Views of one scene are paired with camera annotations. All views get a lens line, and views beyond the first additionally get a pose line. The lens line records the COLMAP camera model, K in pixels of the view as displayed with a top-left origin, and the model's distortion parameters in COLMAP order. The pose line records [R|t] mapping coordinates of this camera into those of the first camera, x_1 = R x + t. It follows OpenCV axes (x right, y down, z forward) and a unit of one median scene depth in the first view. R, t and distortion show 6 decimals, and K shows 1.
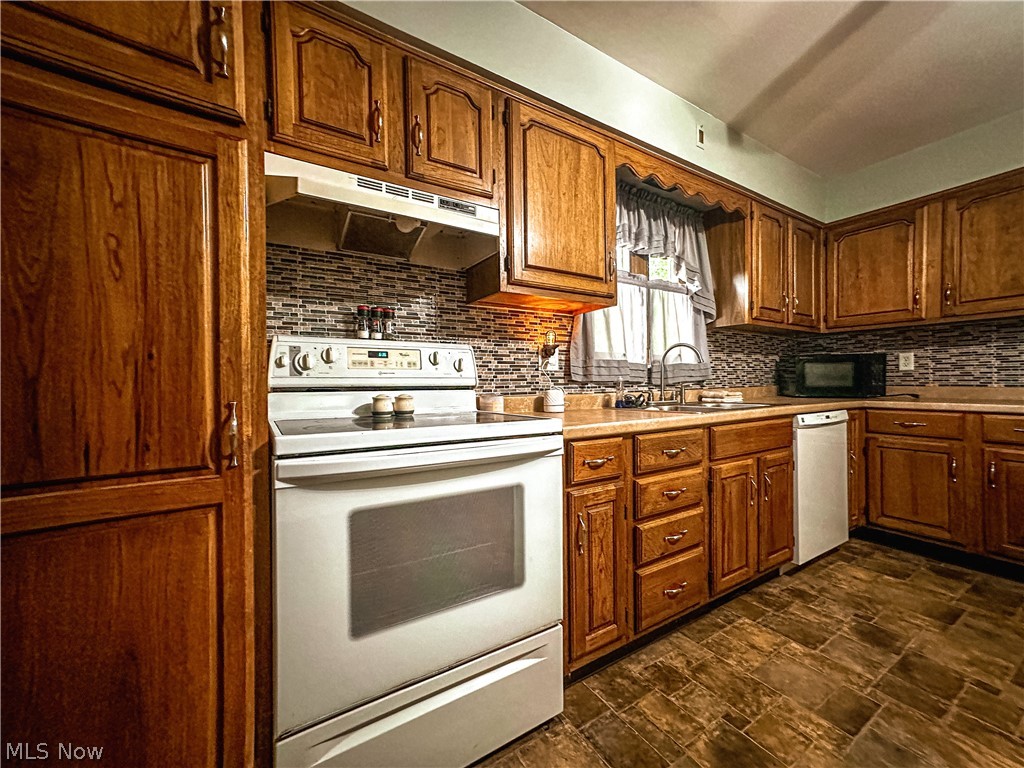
lens RADIAL K [[414.9, 0, 514.8], [0, 414.9, 383.0], [0, 0, 1]] dist [-0.024954, 0.024809]
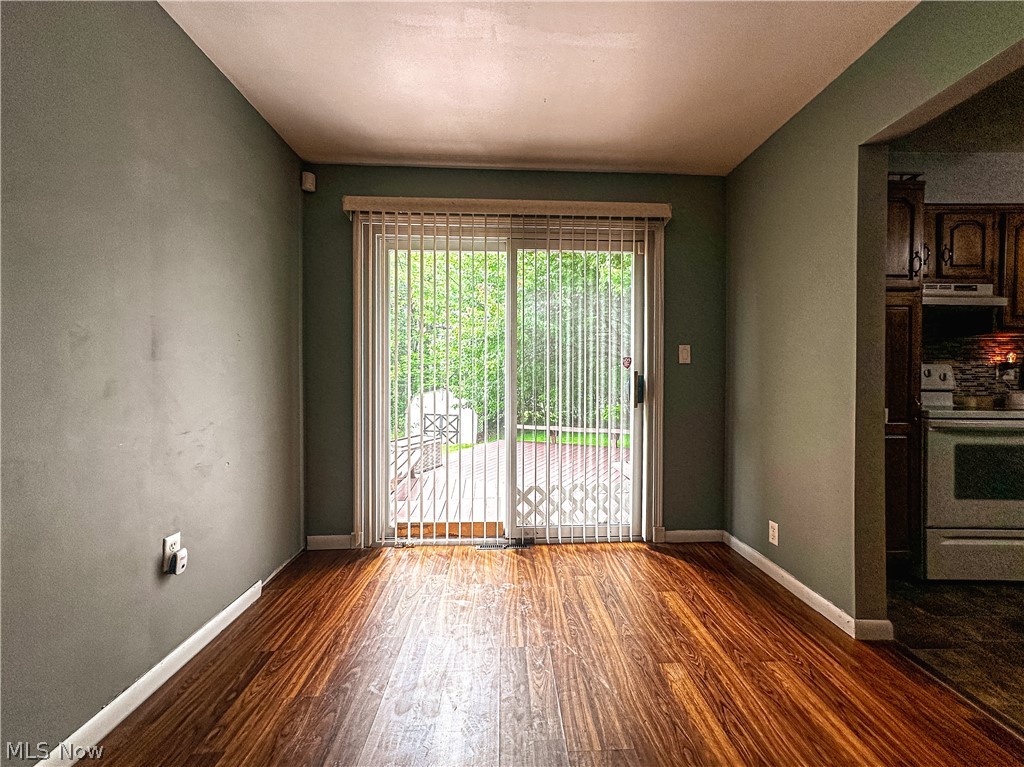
lens RADIAL K [[384.7, 0, 559.6], [0, 384.7, 391.5], [0, 0, 1]] dist [-0.016648, 0.018465]
pose [[0.867732, 0.022527, -0.496522, -0.684496], [-0.010200, 0.999569, 0.027526, -0.011817], [0.496928, -0.018821, 0.867588, -1.082658]]
